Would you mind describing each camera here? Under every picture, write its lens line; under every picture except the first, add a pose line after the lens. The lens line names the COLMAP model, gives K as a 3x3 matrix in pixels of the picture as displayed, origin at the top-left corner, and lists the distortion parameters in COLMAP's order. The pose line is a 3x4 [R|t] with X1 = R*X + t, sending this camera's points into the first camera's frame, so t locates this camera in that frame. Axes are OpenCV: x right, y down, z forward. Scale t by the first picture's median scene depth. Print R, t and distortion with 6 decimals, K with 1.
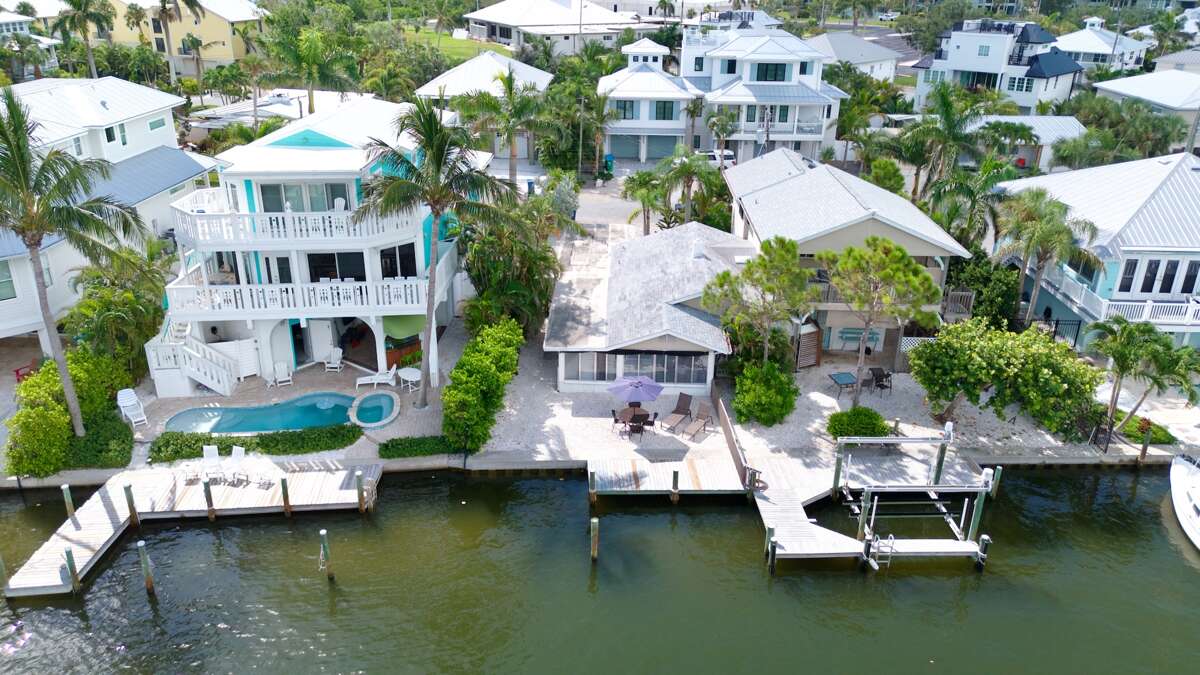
lens RADIAL K [[849.7, 0, 602.5], [0, 849.7, 338.3], [0, 0, 1]] dist [0.005300, -0.011344]
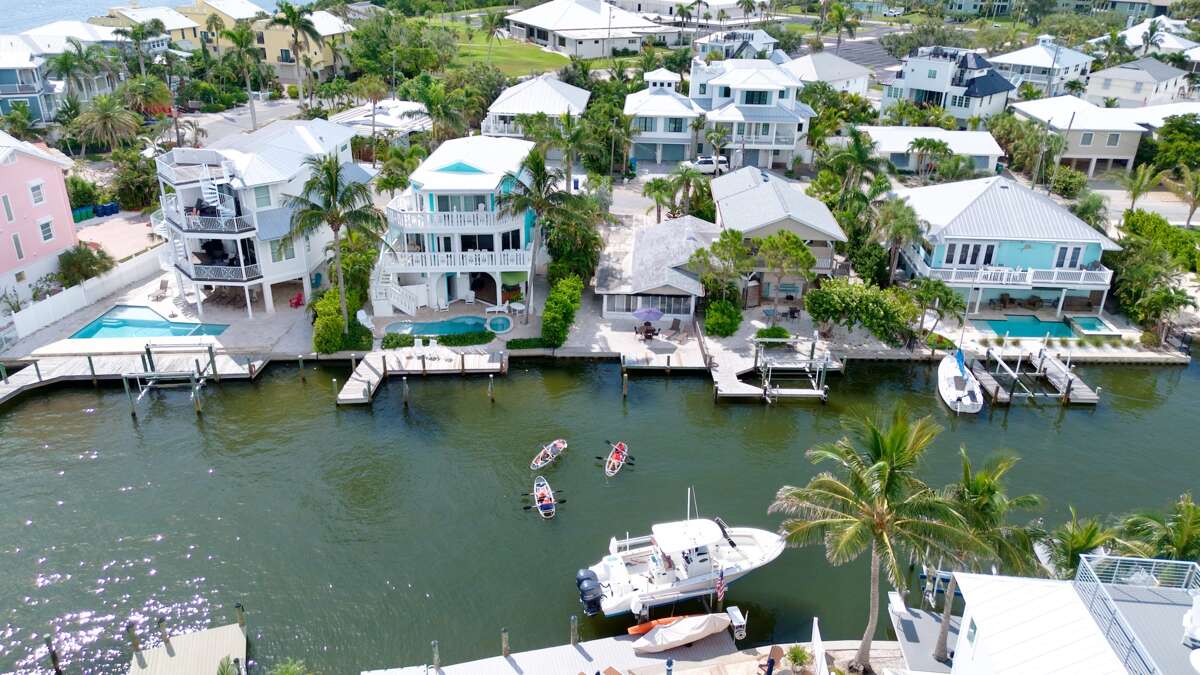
lens RADIAL K [[849.7, 0, 597.3], [0, 849.7, 337.6], [0, 0, 1]] dist [0.005300, -0.011344]
pose [[0.999513, 0.015007, -0.027362, -0.016548], [-0.014176, 0.999440, 0.030318, 0.051979], [0.027802, -0.029915, 0.999166, -0.715185]]
